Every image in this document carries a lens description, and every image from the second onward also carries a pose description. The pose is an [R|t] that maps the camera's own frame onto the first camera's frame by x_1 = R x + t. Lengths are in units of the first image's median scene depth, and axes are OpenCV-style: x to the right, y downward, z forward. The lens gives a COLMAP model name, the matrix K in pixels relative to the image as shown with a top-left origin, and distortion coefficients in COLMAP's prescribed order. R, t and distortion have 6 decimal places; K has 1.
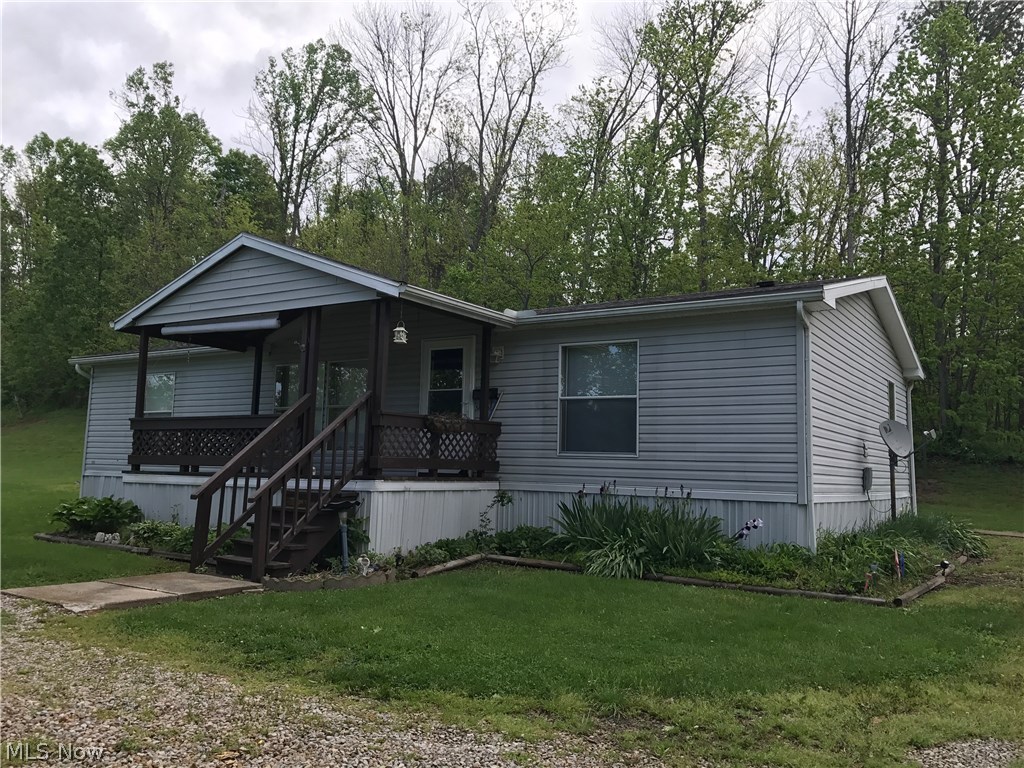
lens RADIAL K [[848.8, 0, 512.0], [0, 848.8, 384.0], [0, 0, 1]] dist [0.020725, 0.003744]
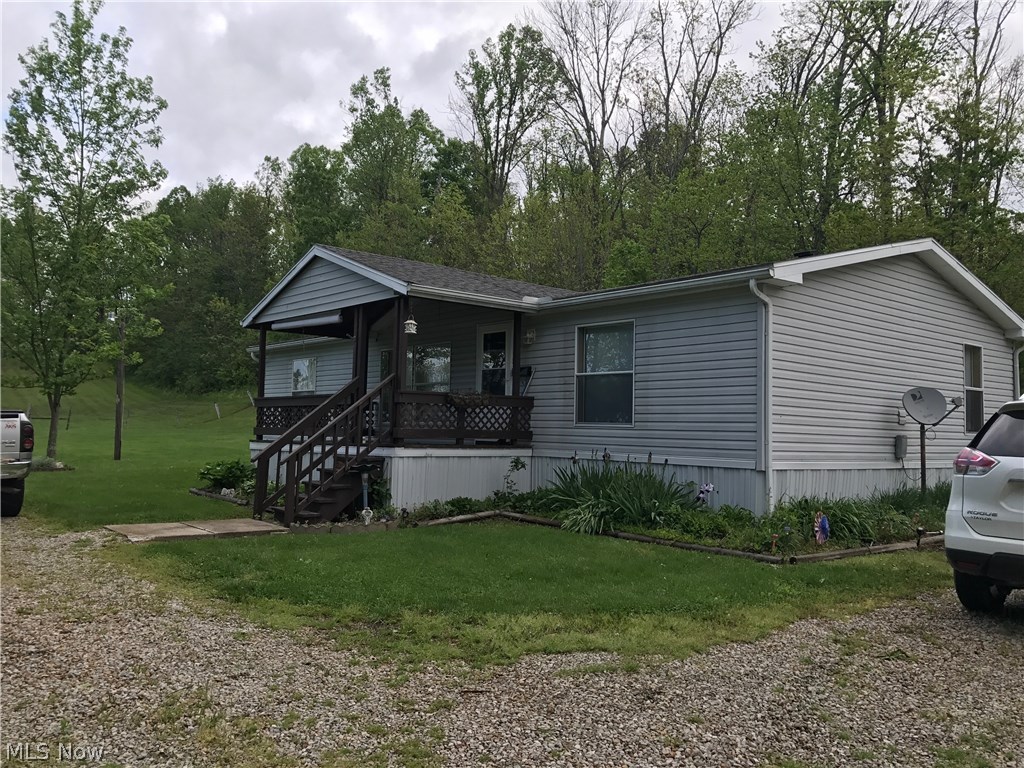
lens RADIAL K [[854.5, 0, 514.1], [0, 854.5, 380.3], [0, 0, 1]] dist [0.032915, -0.063253]
pose [[0.955817, -0.022328, -0.293112, 0.285208], [0.032490, 0.999026, 0.029848, -0.010646], [0.292161, -0.038052, 0.955612, -0.087230]]
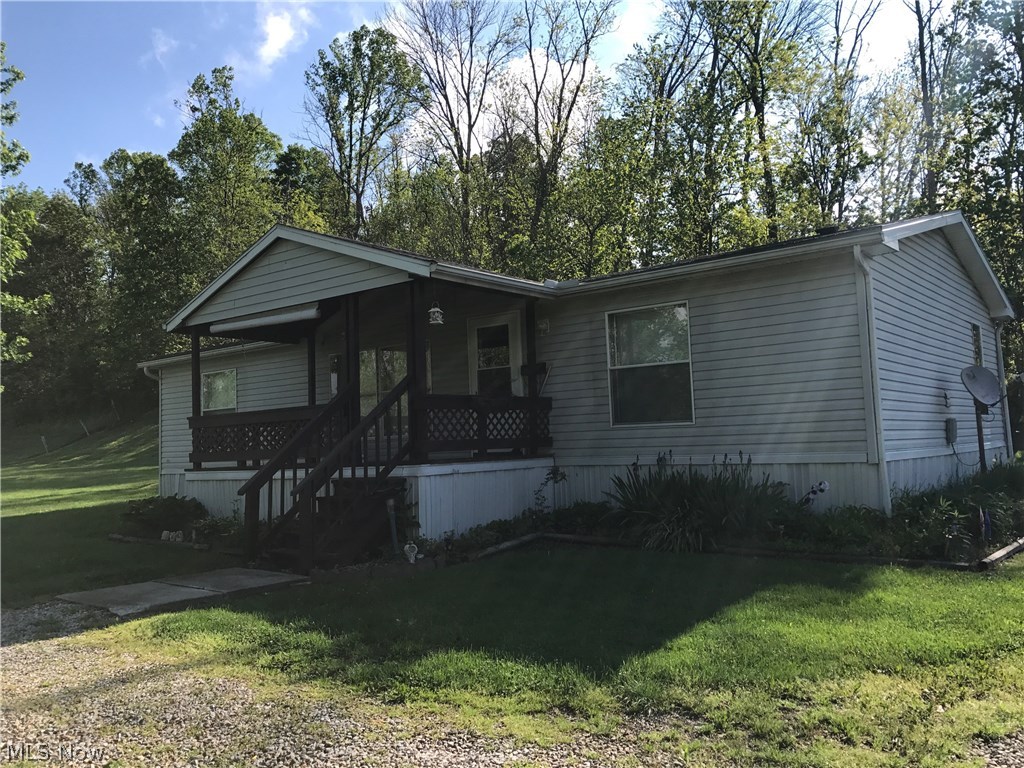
lens RADIAL K [[846.0, 0, 508.1], [0, 846.0, 378.2], [0, 0, 1]] dist [0.028988, -0.004201]
pose [[0.992744, -0.069693, -0.097986, 0.033233], [0.072056, 0.997184, 0.020780, 0.000151], [0.096262, -0.027690, 0.994971, 0.030516]]
